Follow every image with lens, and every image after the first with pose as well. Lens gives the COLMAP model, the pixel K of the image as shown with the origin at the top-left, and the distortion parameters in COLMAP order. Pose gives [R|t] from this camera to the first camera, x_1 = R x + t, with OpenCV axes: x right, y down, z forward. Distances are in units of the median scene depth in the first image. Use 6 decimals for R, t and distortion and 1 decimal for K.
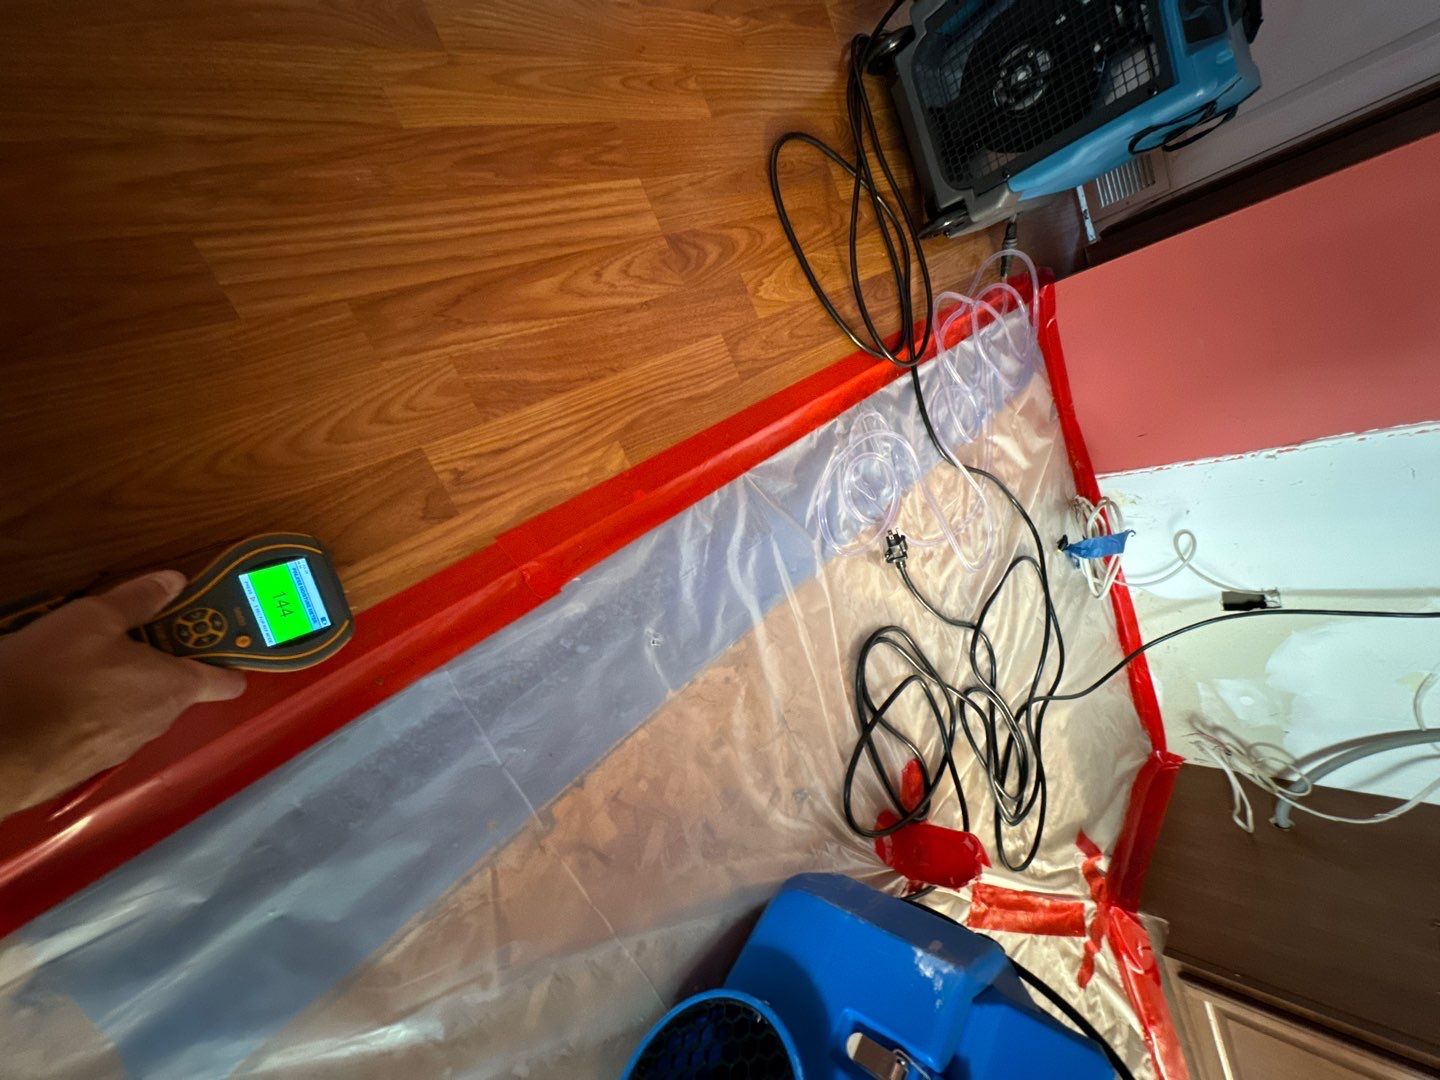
lens RADIAL K [[569.7, 0, 716.3], [0, 569.7, 544.0], [0, 0, 1]] dist [-0.006477, 0.000921]
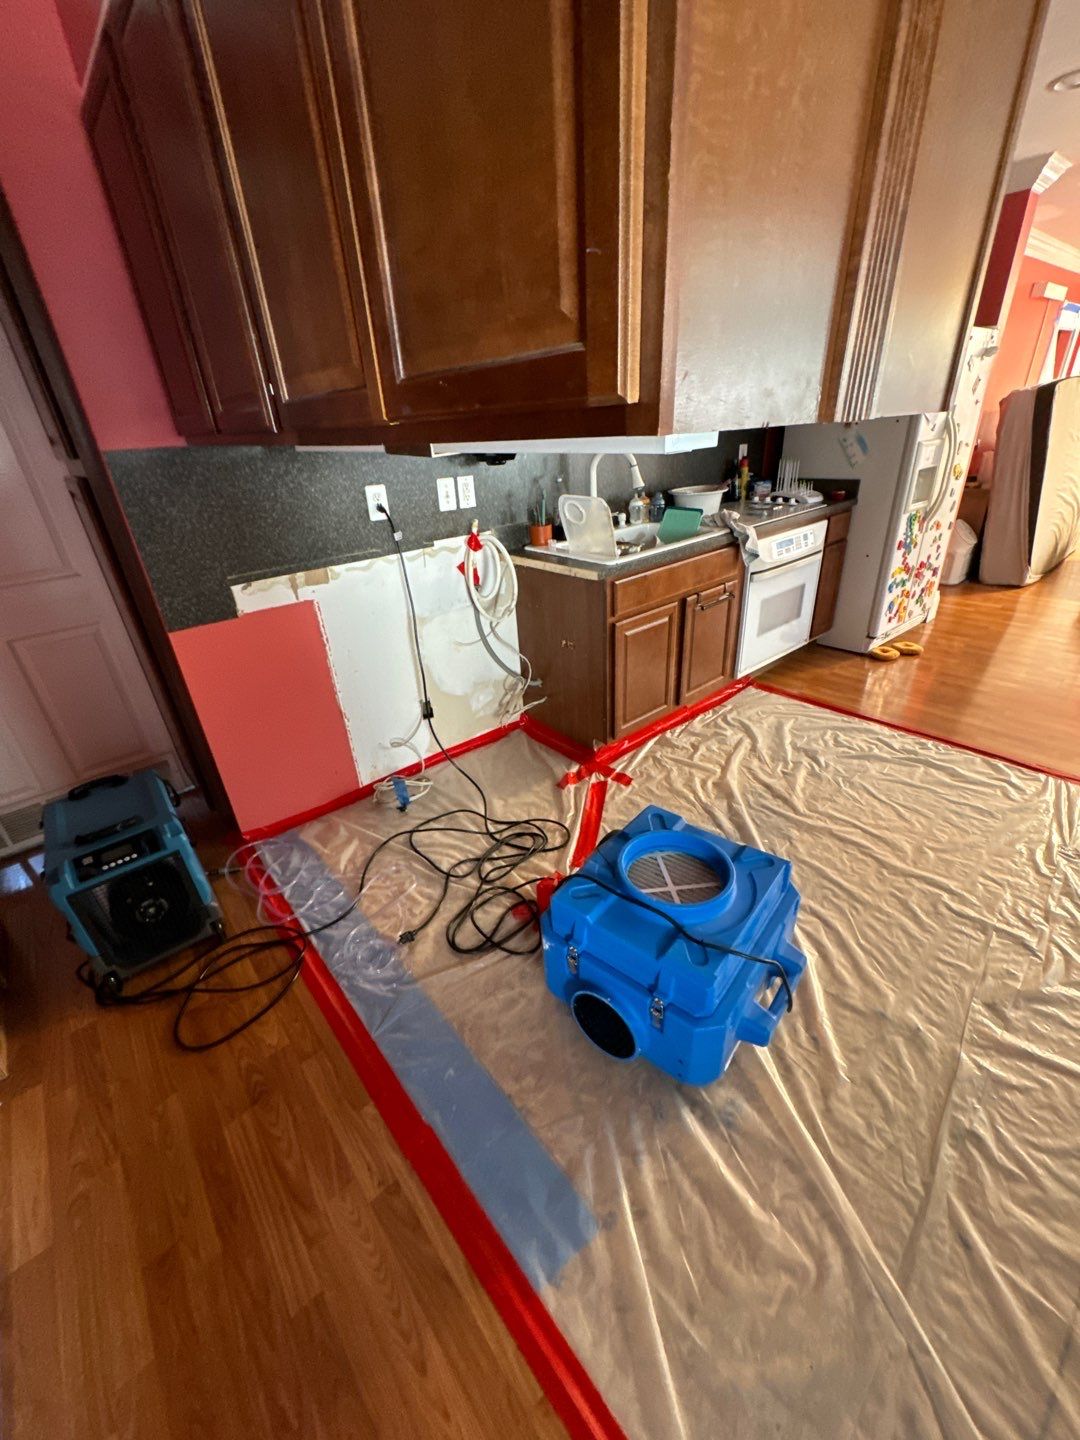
lens RADIAL K [[569.7, 0, 547.0], [0, 569.7, 724.1], [0, 0, 1]] dist [-0.006477, 0.000921]
pose [[-0.157472, -0.910757, 0.381738, 0.143785], [0.972644, -0.076191, 0.219451, 0.093436], [-0.170781, 0.405852, 0.897841, -1.039070]]
